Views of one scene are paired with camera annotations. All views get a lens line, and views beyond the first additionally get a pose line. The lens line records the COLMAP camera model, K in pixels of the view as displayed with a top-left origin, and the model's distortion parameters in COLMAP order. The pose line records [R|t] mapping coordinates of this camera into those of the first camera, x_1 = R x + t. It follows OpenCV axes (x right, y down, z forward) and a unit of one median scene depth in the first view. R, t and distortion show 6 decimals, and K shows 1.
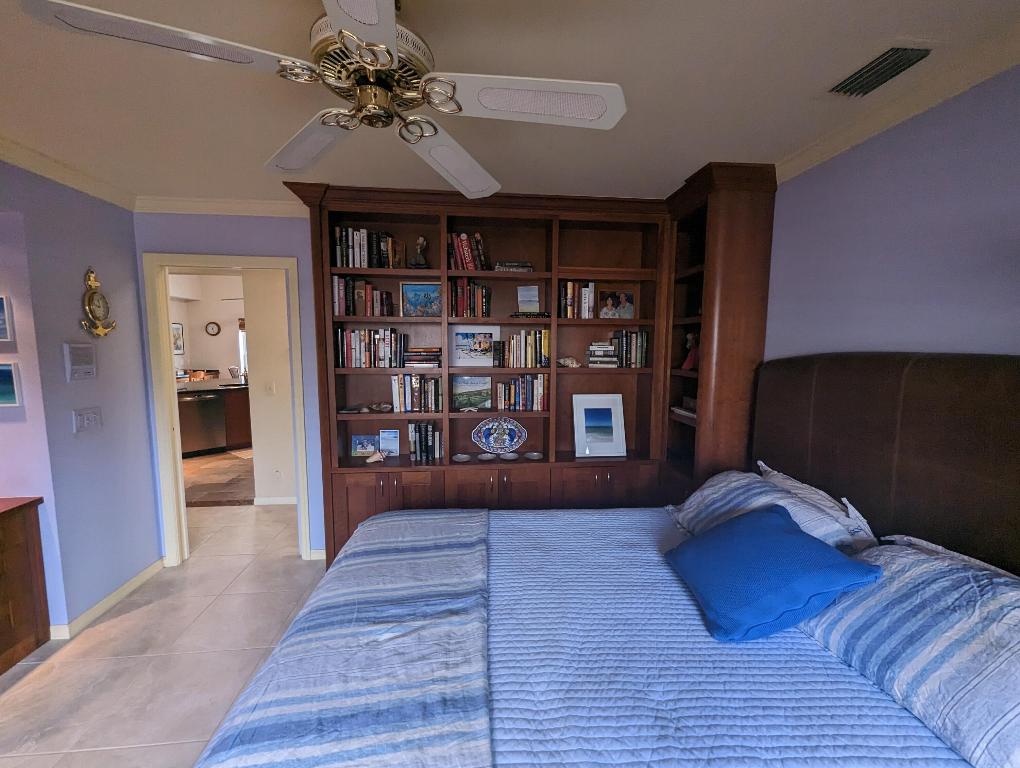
lens RADIAL K [[423.1, 0, 513.0], [0, 423.1, 389.8], [0, 0, 1]] dist [-0.000417, -0.000261]
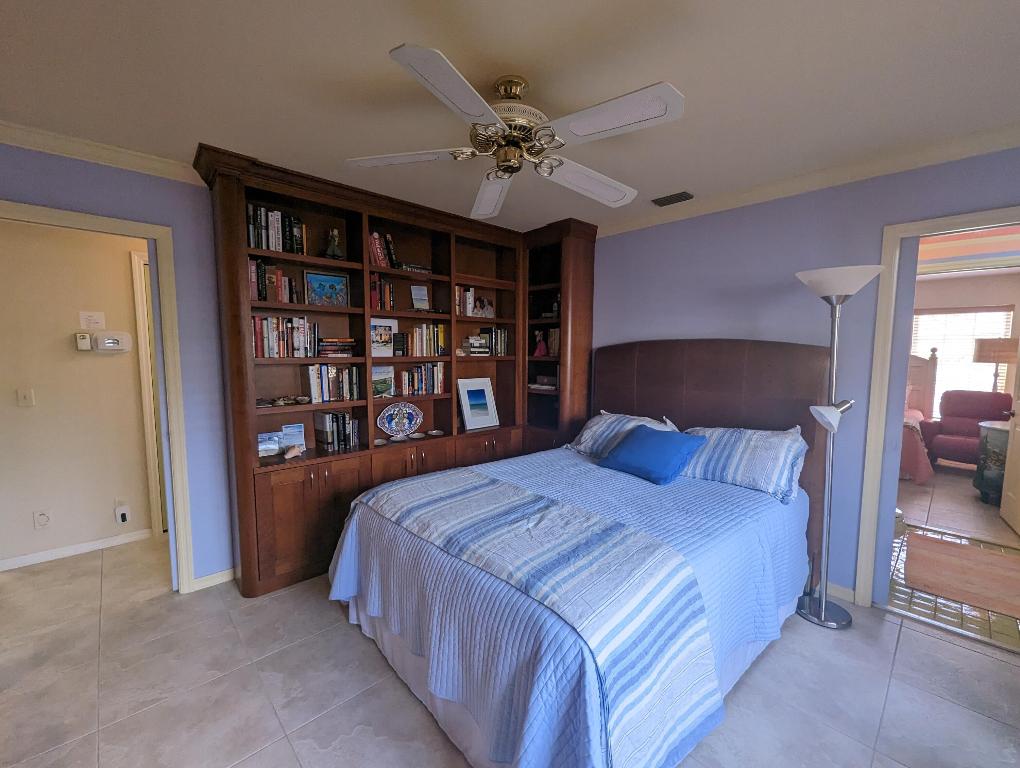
lens RADIAL K [[423.1, 0, 513.0], [0, 423.1, 389.8], [0, 0, 1]] dist [-0.000417, -0.000261]
pose [[0.795748, -0.058813, 0.602765, -0.489504], [0.065581, 0.997789, 0.010778, 0.040649], [-0.602066, 0.030954, 0.797846, -0.056189]]
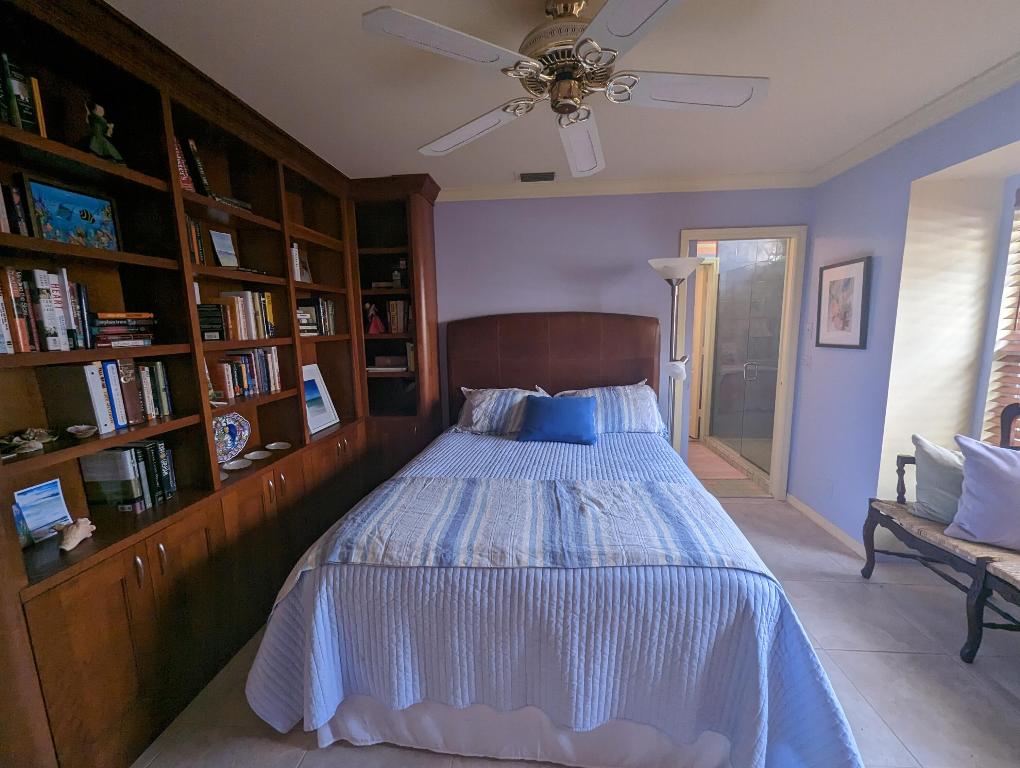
lens RADIAL K [[423.1, 0, 513.0], [0, 423.1, 389.8], [0, 0, 1]] dist [-0.000417, -0.000261]
pose [[0.193596, -0.162951, 0.967454, -0.664785], [0.126090, 0.982065, 0.140181, -0.010793], [-0.972945, 0.094848, 0.210670, 0.382869]]
